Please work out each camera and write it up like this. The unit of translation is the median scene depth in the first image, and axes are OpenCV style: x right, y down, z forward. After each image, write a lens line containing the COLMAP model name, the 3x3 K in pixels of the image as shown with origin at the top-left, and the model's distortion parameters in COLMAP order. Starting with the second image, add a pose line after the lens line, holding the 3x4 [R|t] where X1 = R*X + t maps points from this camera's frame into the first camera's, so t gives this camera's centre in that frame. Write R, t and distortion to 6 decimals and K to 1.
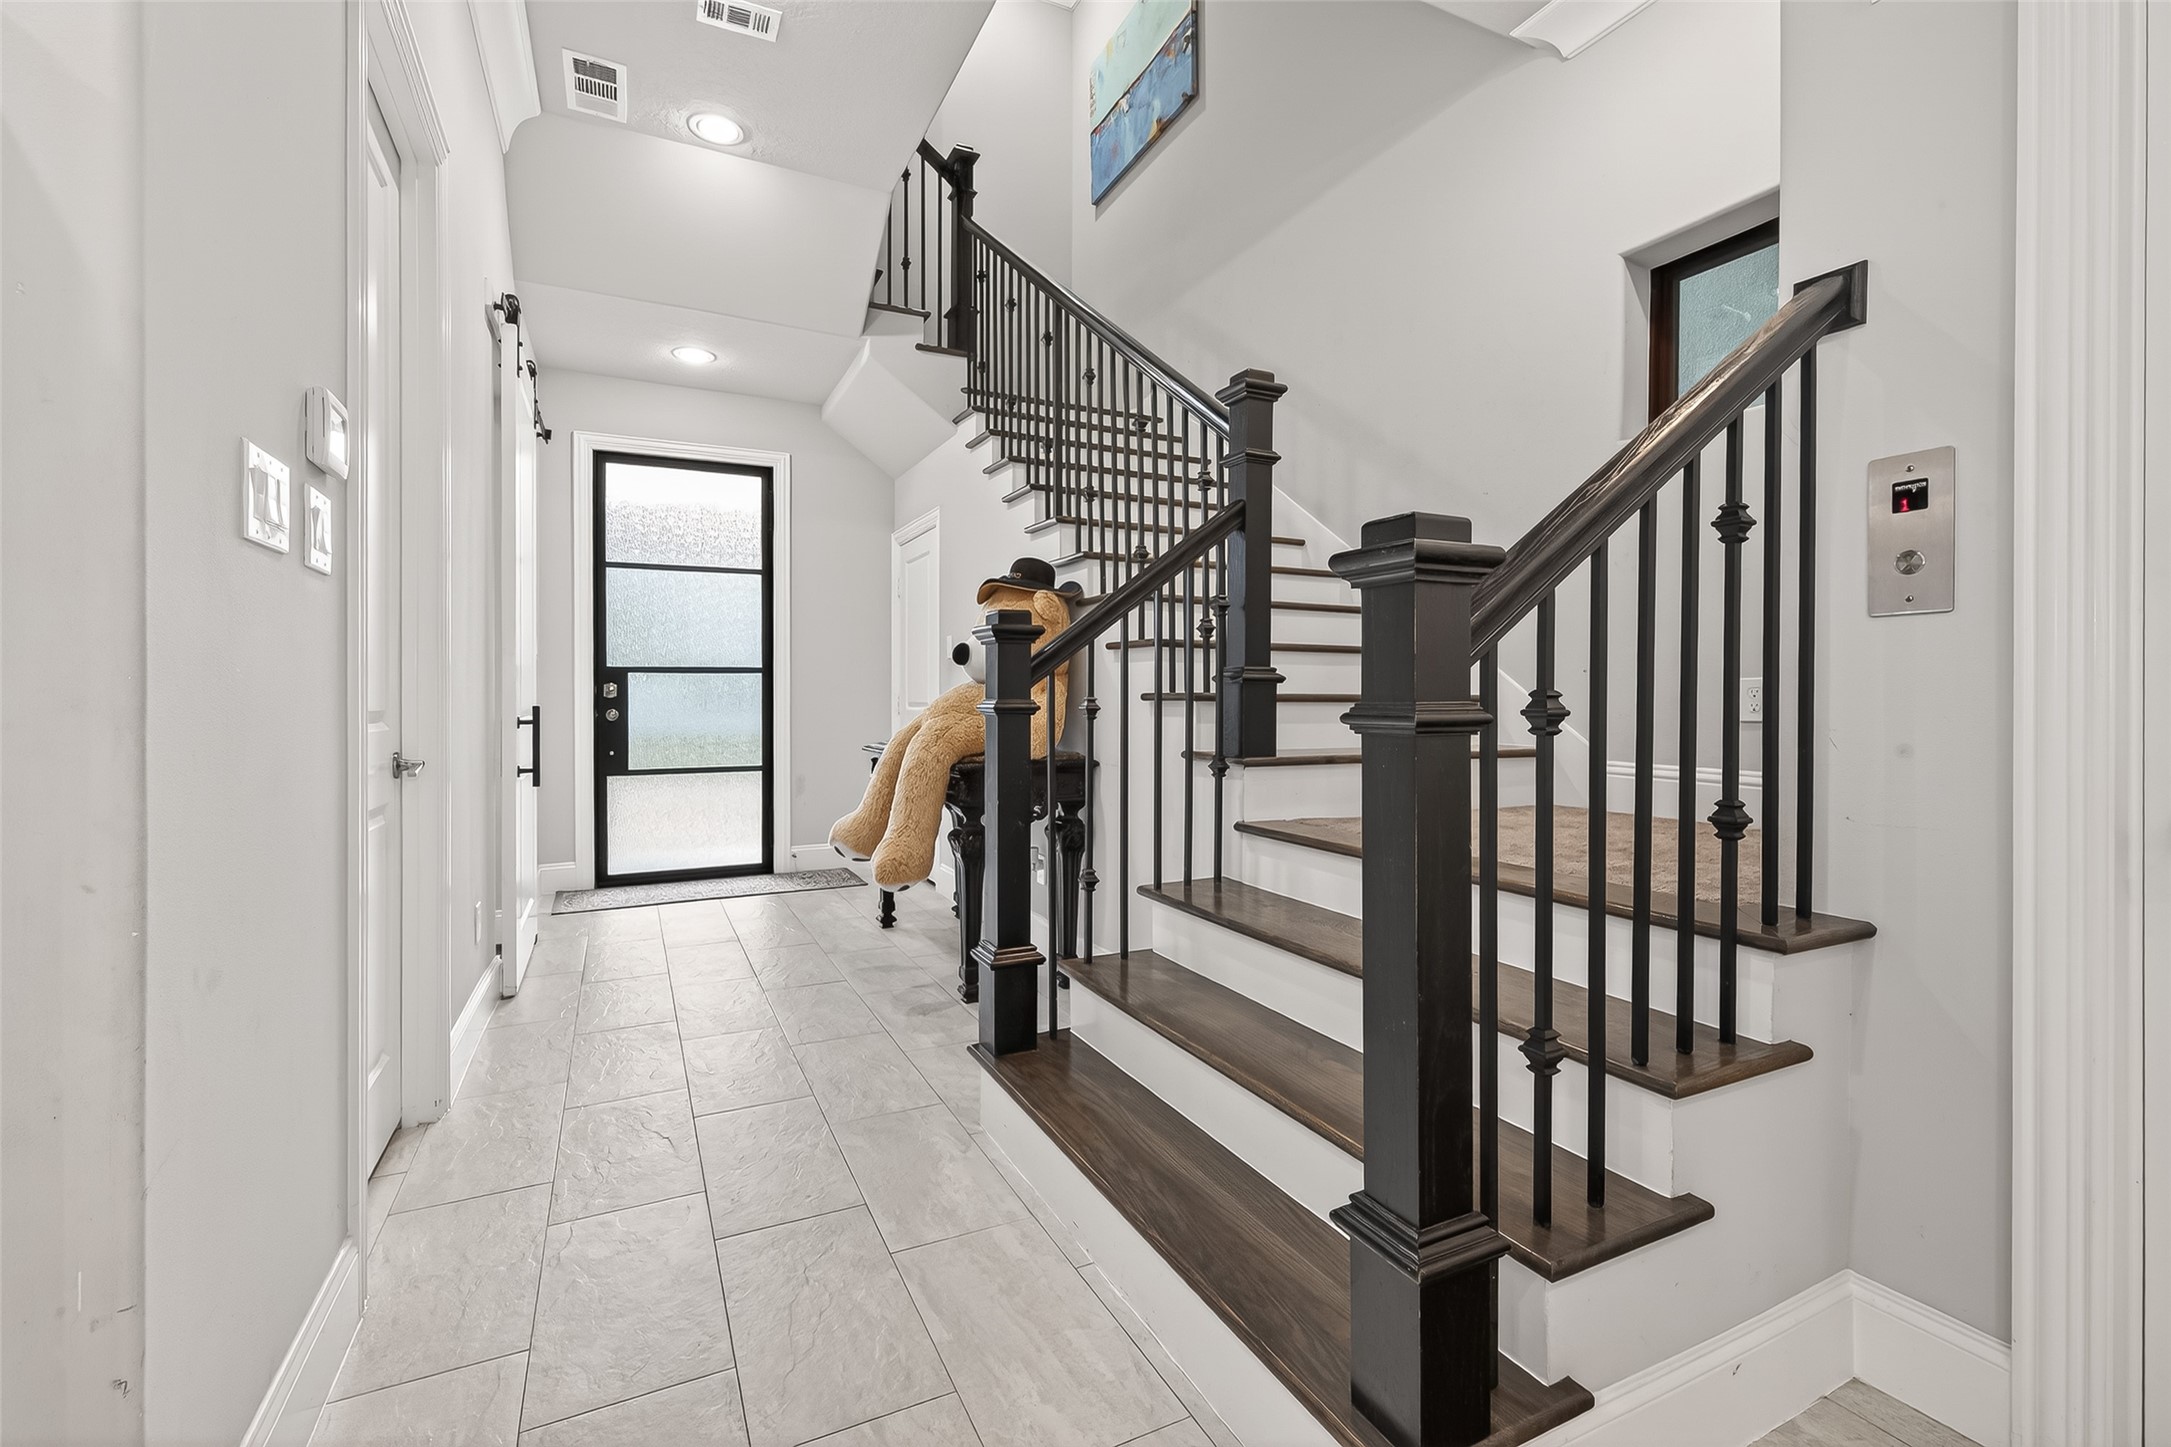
lens RADIAL K [[930.1, 0, 1088.6], [0, 930.1, 708.5], [0, 0, 1]] dist [0.001099, -0.000072]
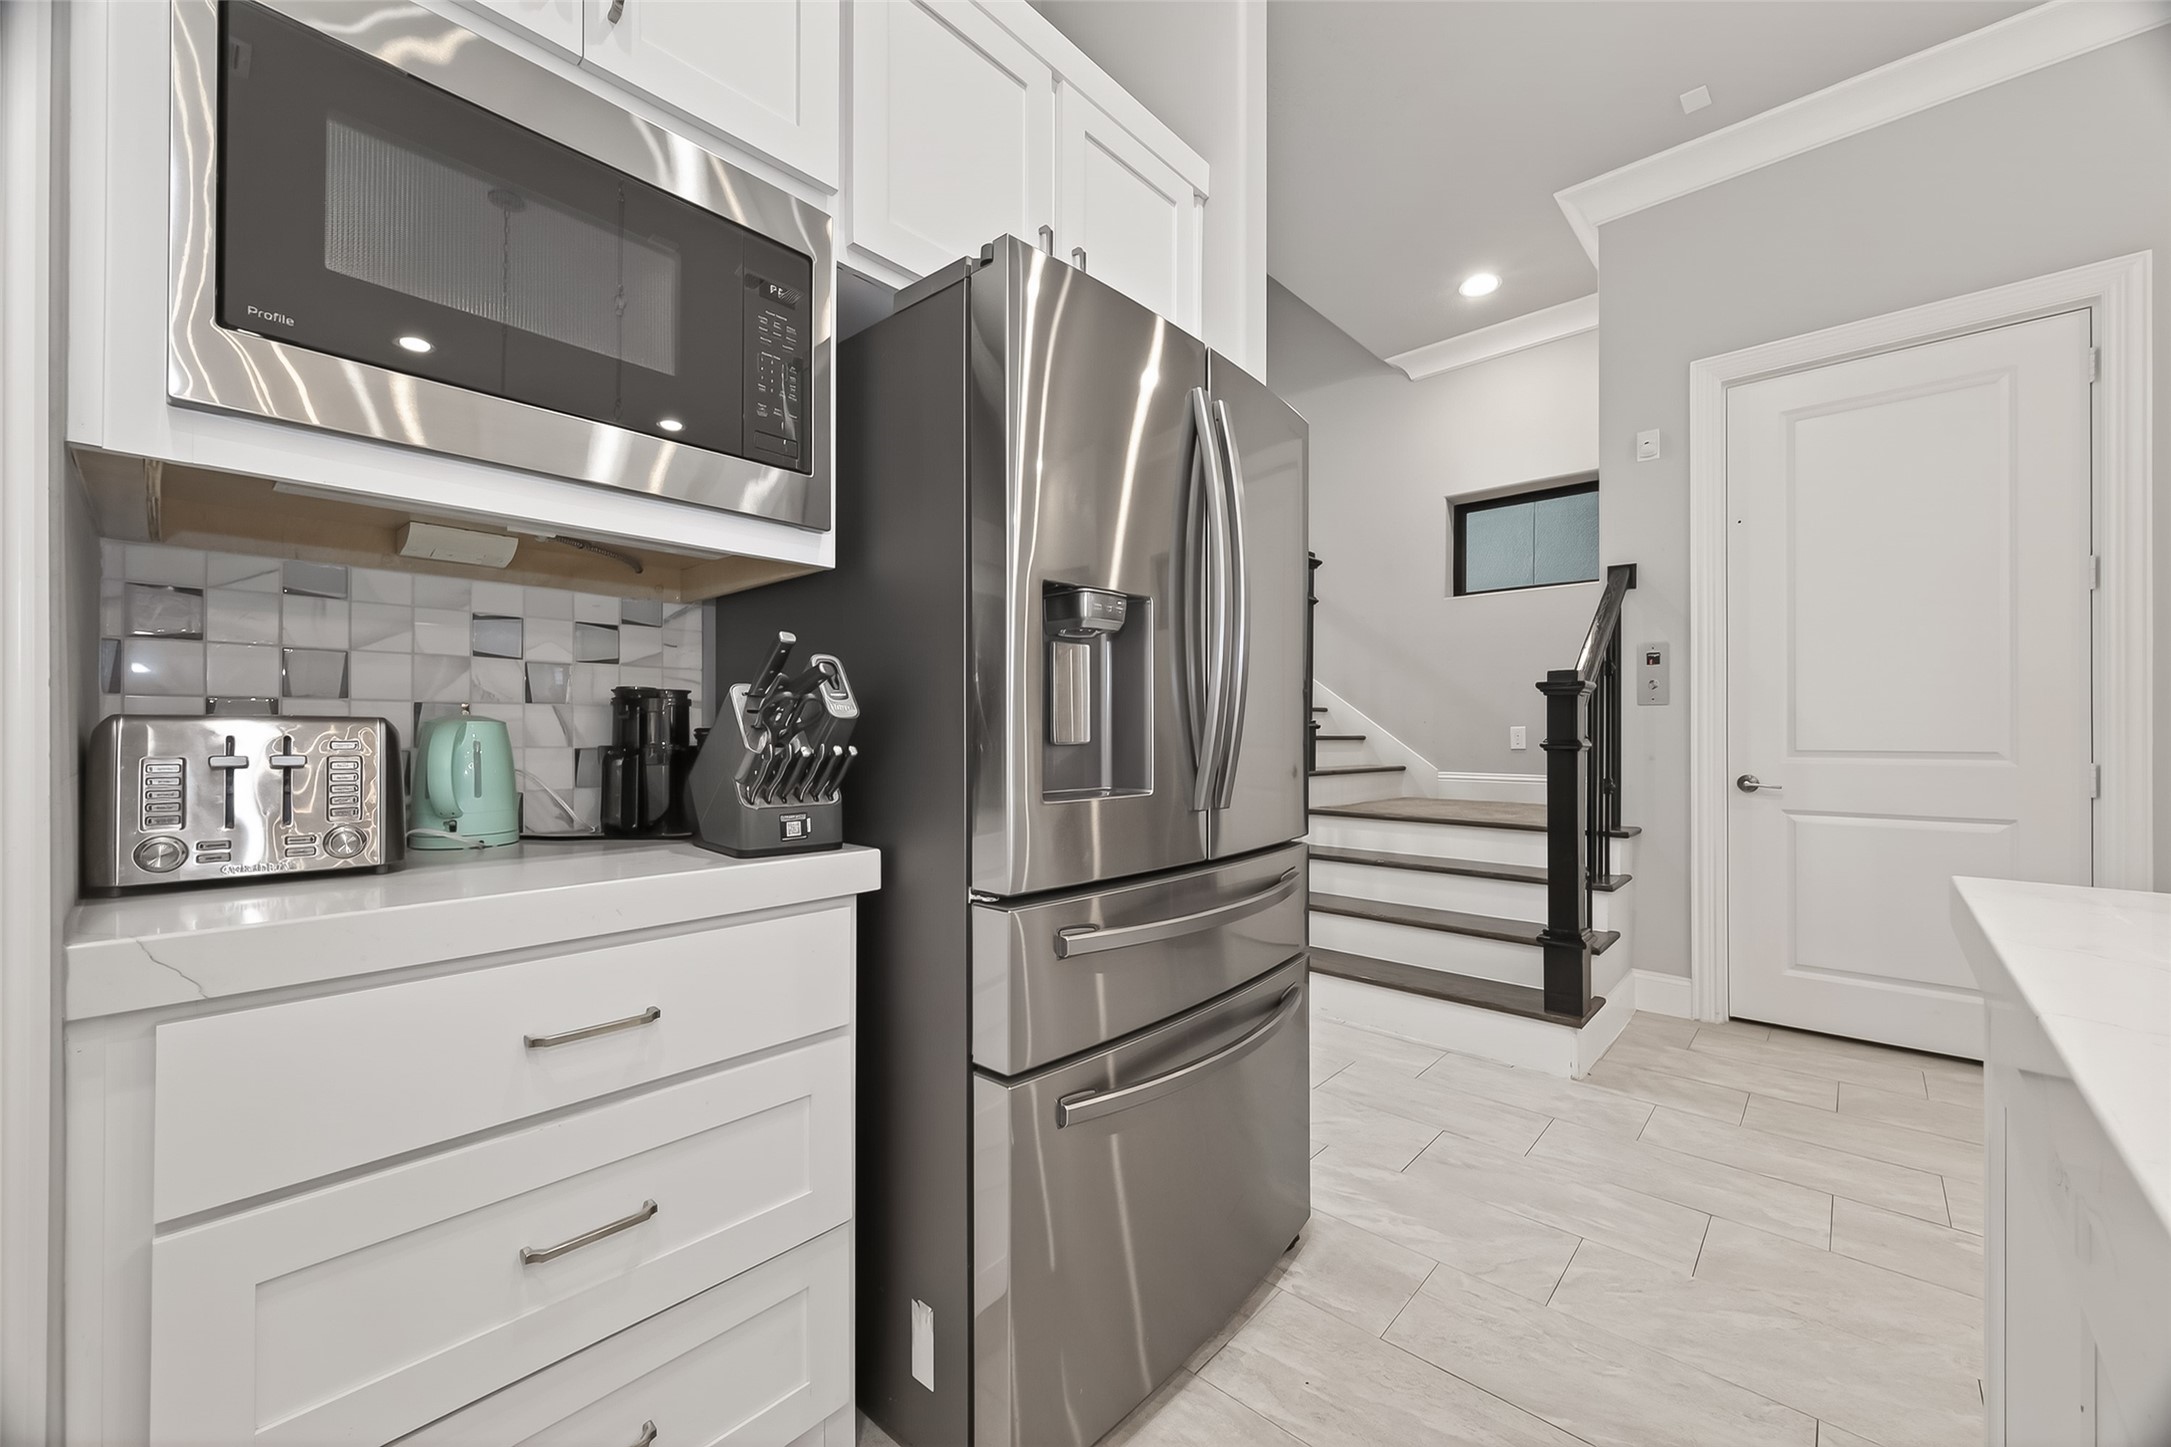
lens RADIAL K [[843.3, 0, 1096.4], [0, 843.3, 738.4], [0, 0, 1]] dist [-0.002012, 0.000334]
pose [[0.927396, -0.002206, 0.374075, -1.365689], [0.005909, 0.999944, -0.008753, 0.001612], [-0.374034, 0.010327, 0.927357, -0.559099]]
